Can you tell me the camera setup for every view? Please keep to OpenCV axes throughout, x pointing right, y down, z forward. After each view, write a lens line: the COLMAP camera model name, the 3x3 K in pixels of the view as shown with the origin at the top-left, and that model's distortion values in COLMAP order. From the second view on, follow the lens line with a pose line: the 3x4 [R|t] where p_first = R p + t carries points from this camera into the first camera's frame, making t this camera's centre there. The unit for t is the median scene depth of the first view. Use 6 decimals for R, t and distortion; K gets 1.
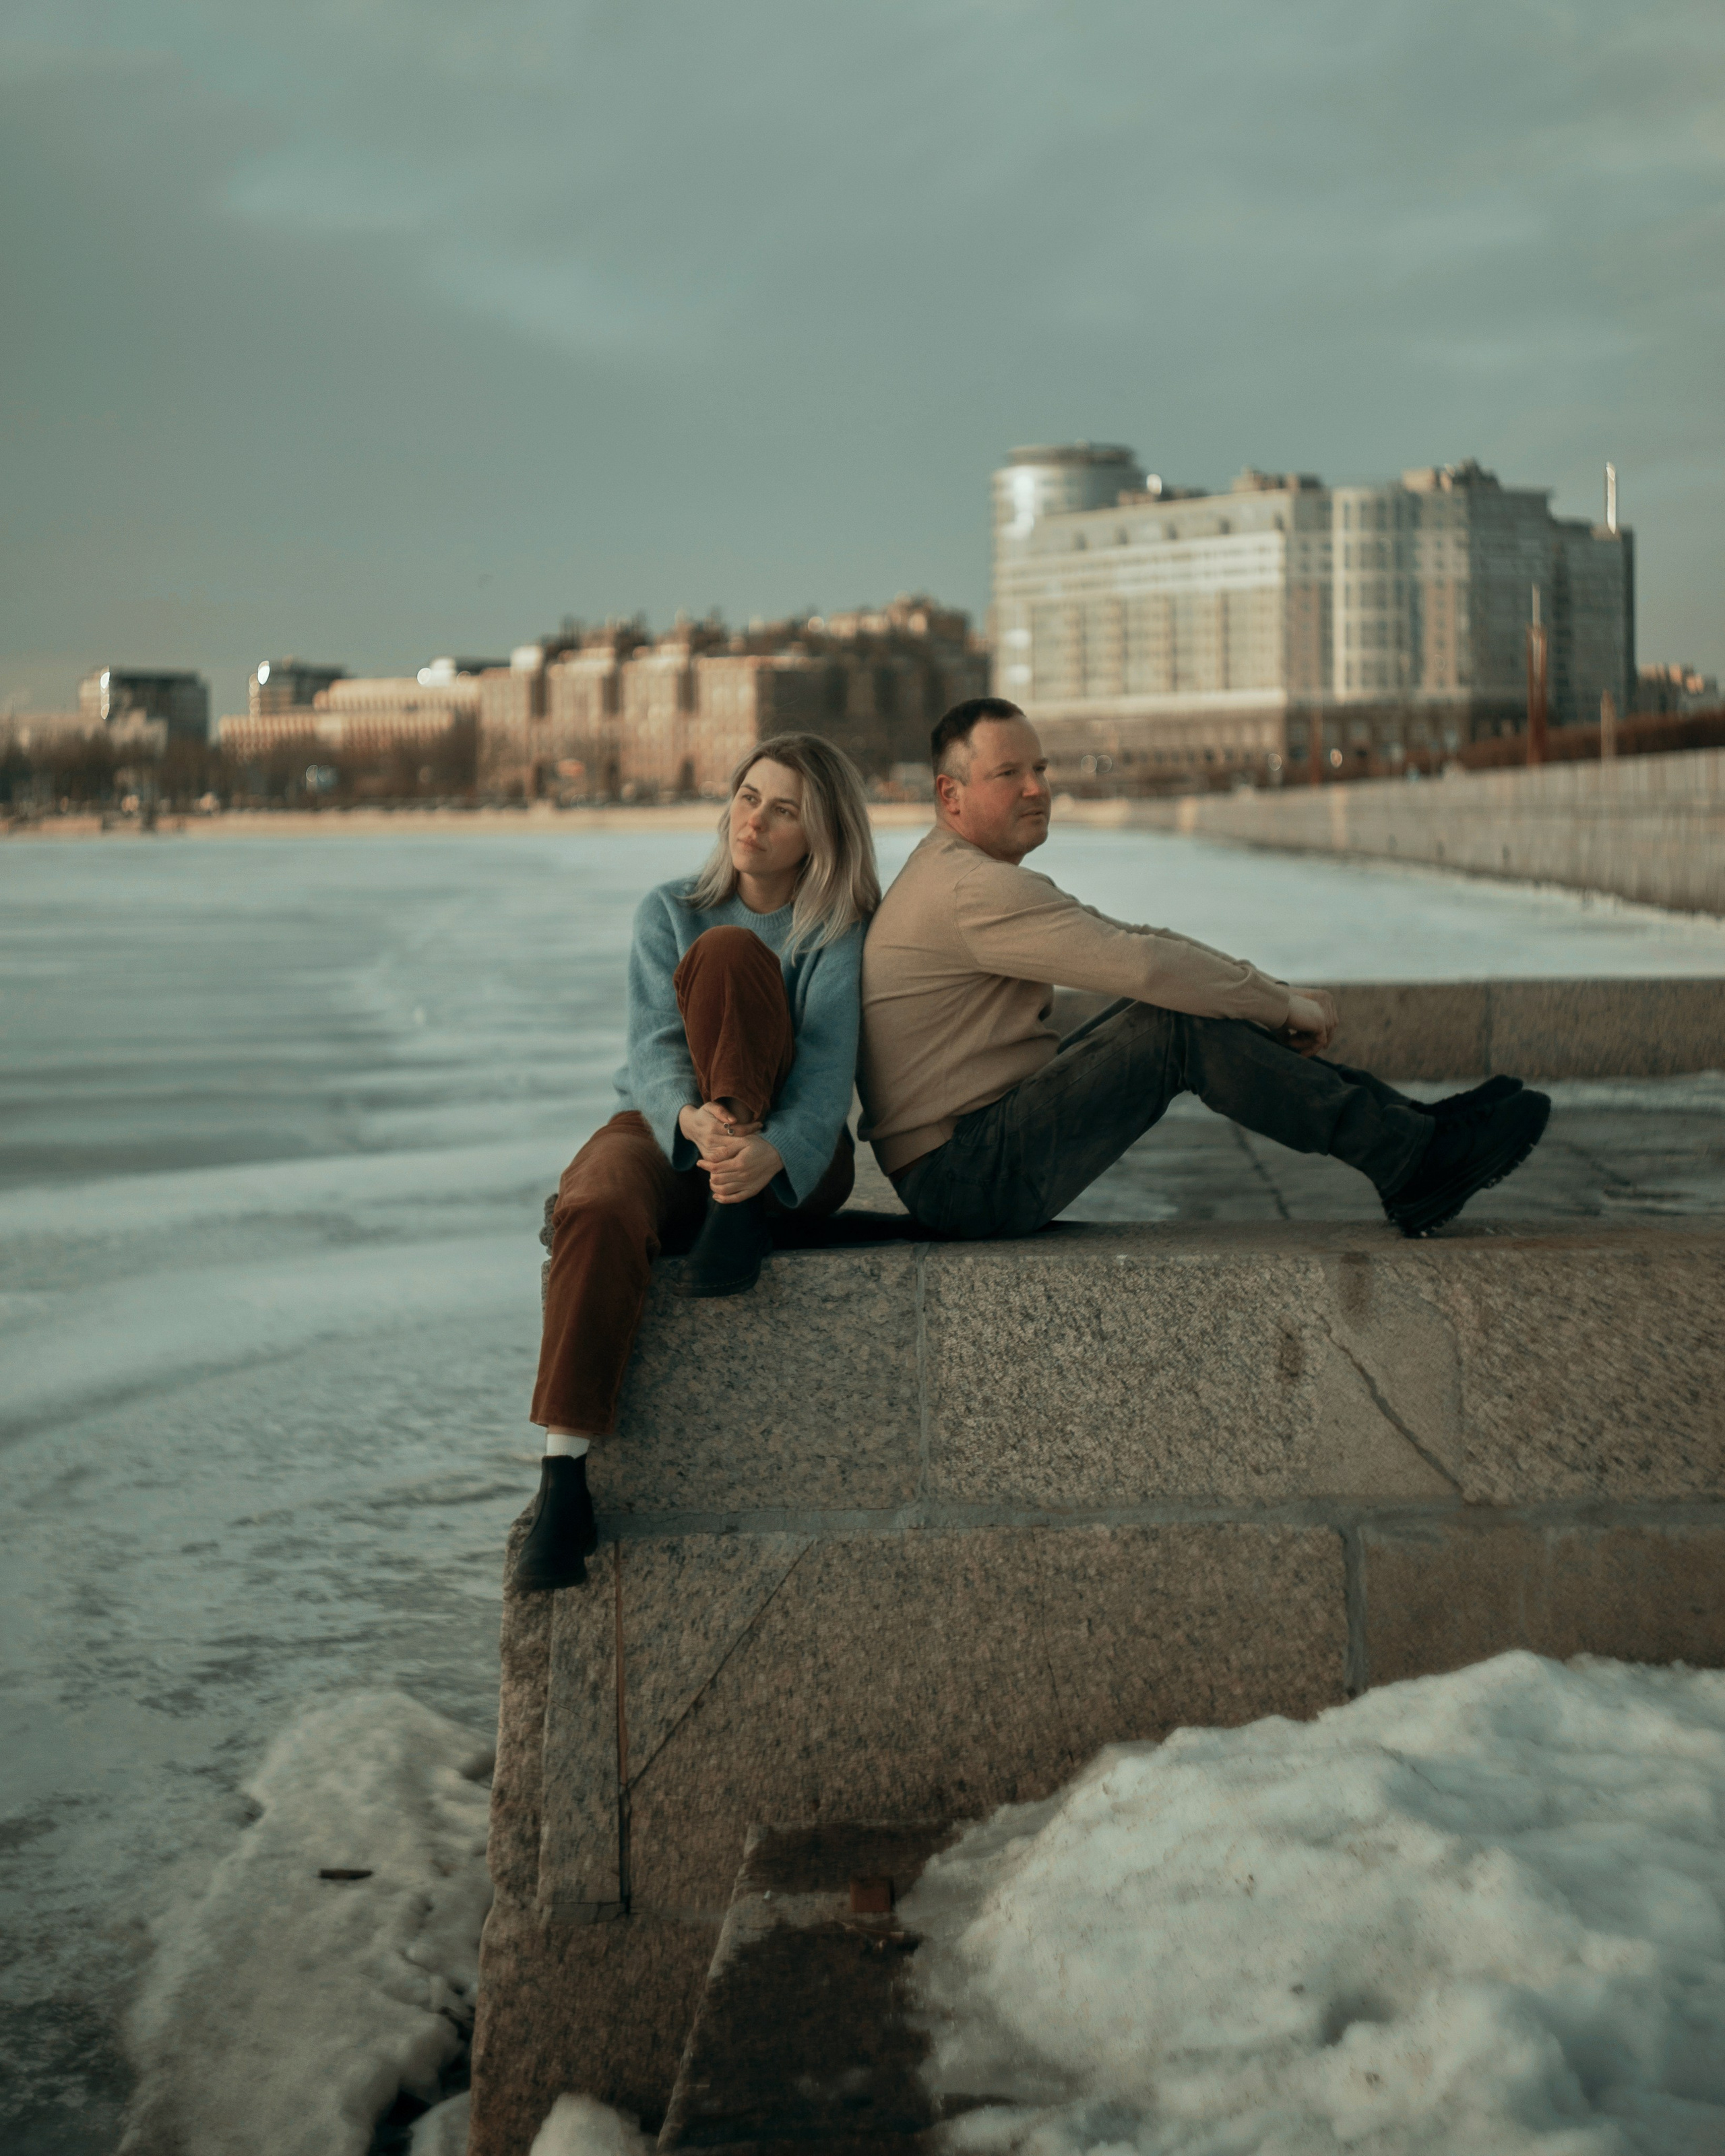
lens RADIAL K [[4354.9, 0, 921.5], [0, 4354.9, 992.9], [0, 0, 1]] dist [0.026100, 0.000000]
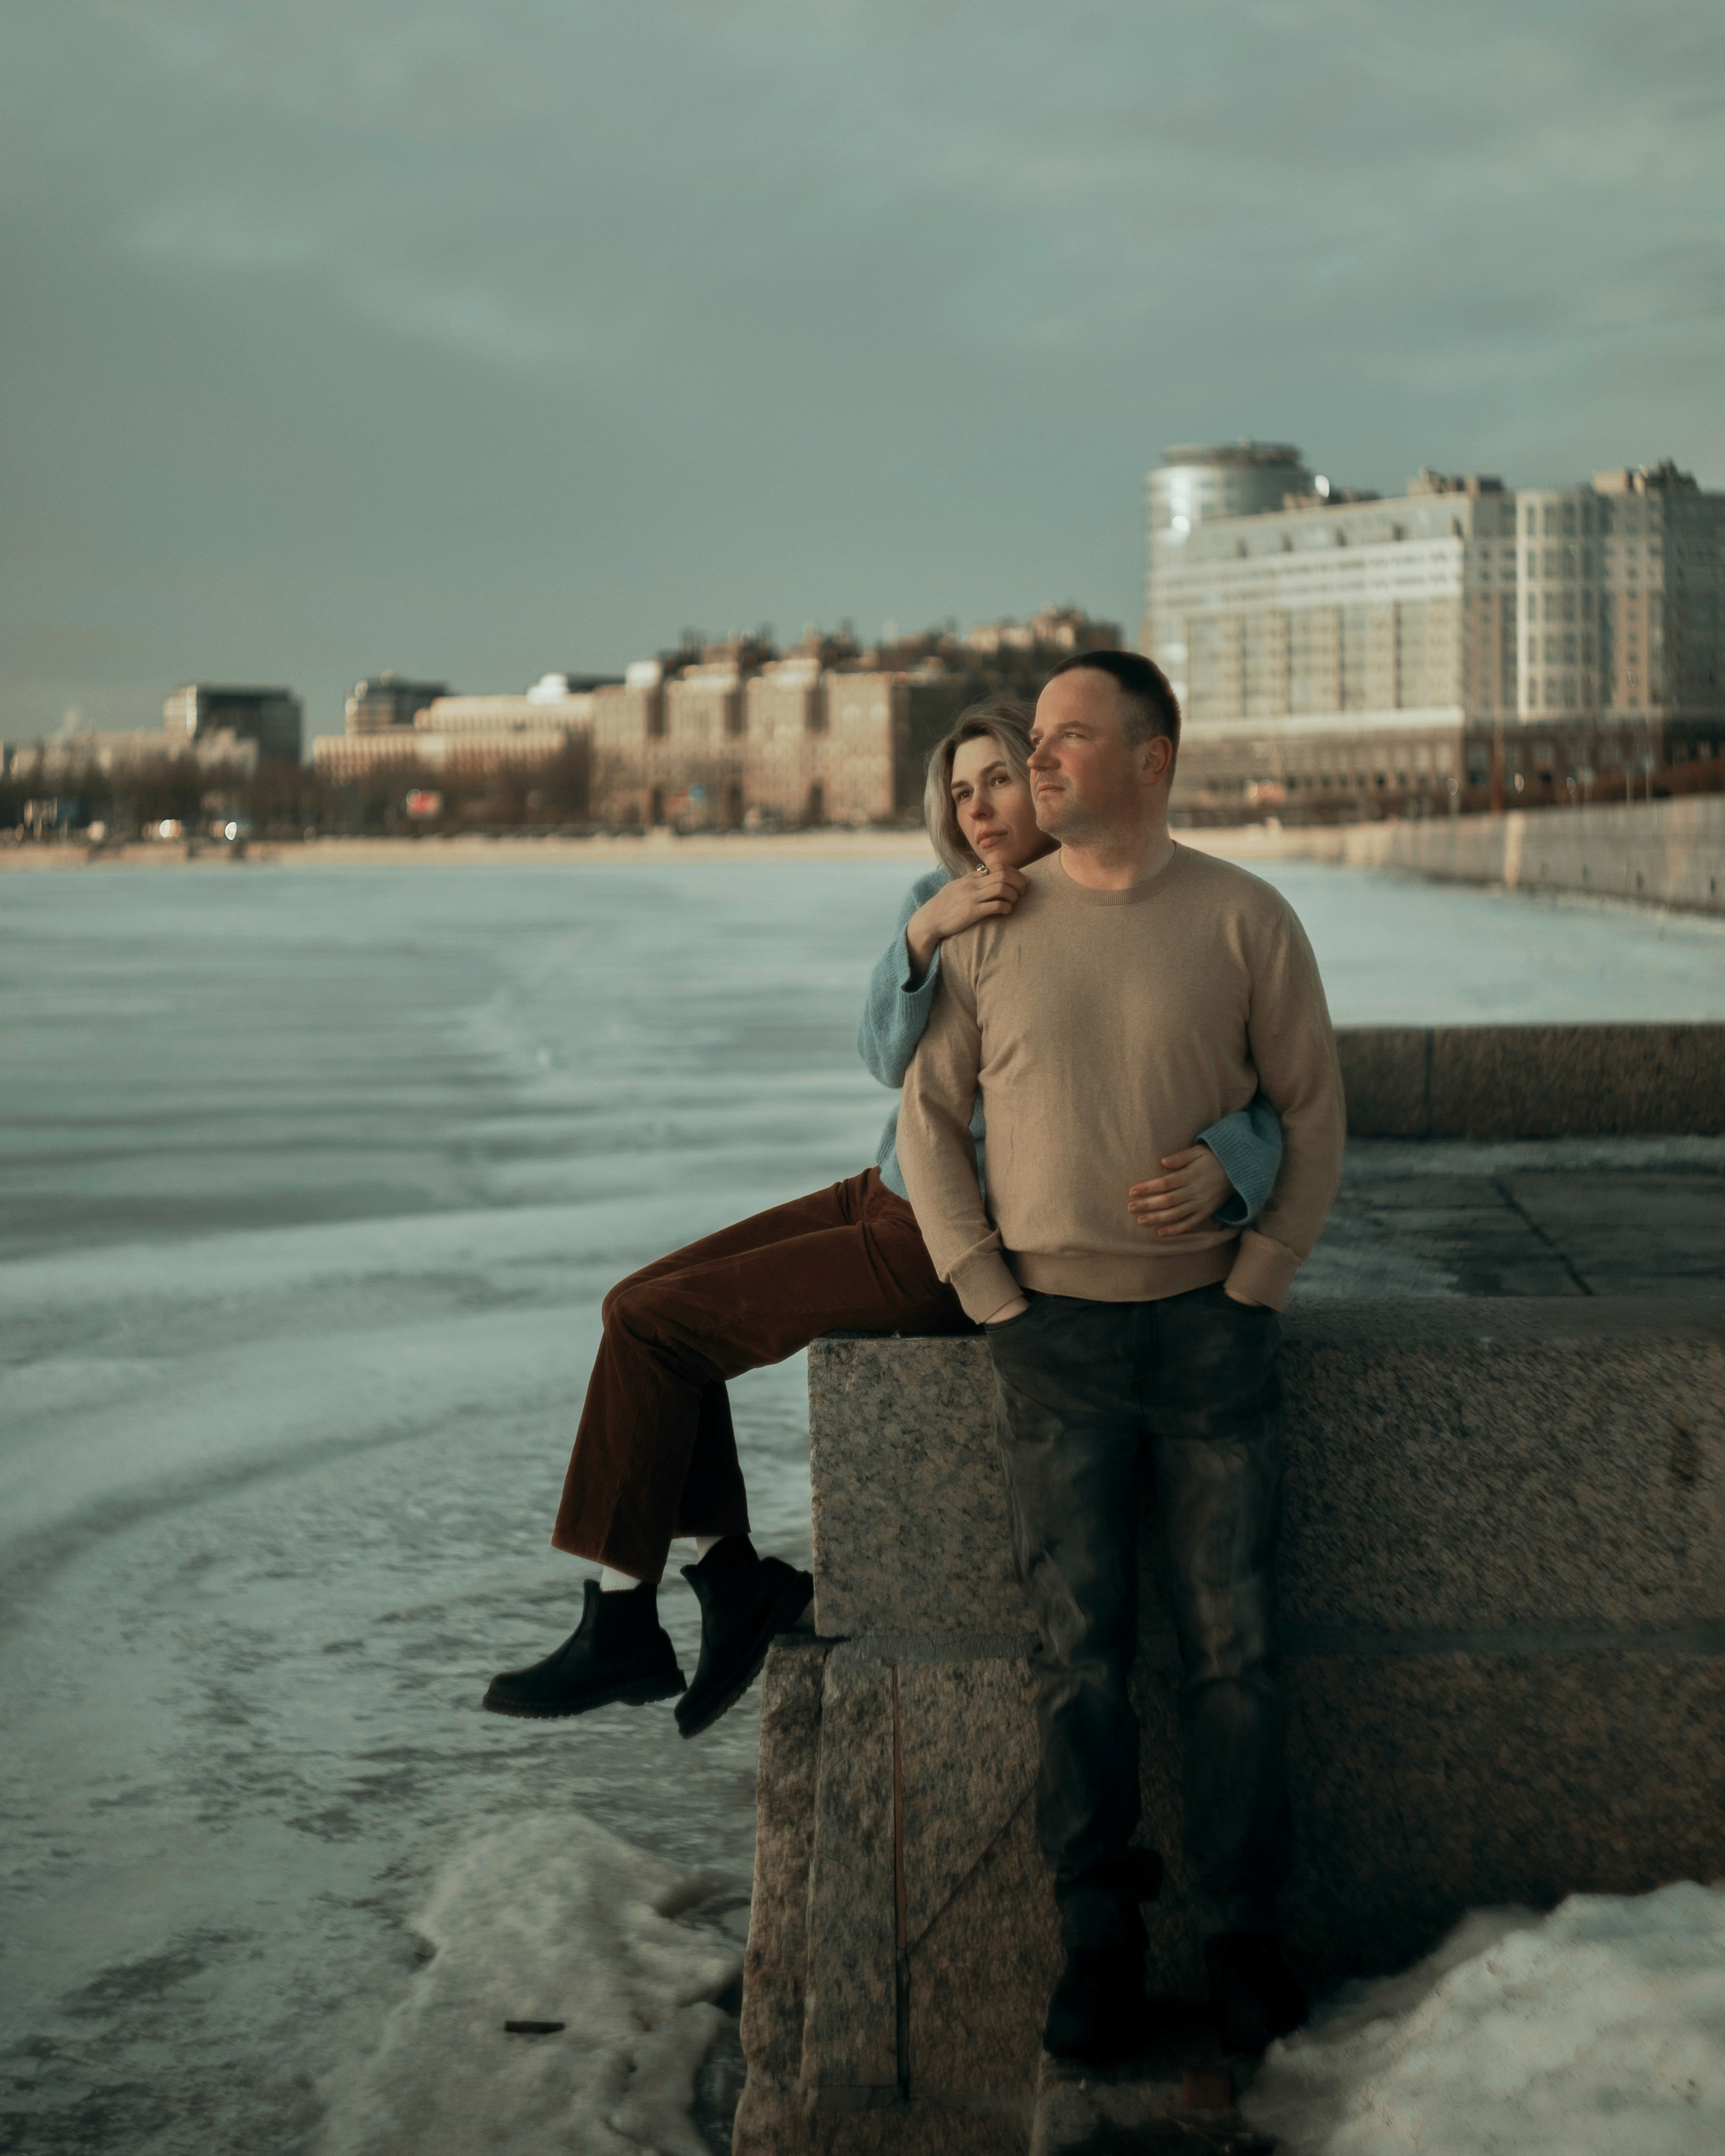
lens RADIAL K [[4354.9, 0, 819.7], [0, 4354.9, 1037.5], [0, 0, 1]] dist [0.026100, 0.000000]
pose [[0.999825, 0.003105, -0.018427, -0.053165], [-0.003107, 0.999995, -0.000067, 0.001132], [0.018427, 0.000124, 0.999830, 0.105805]]
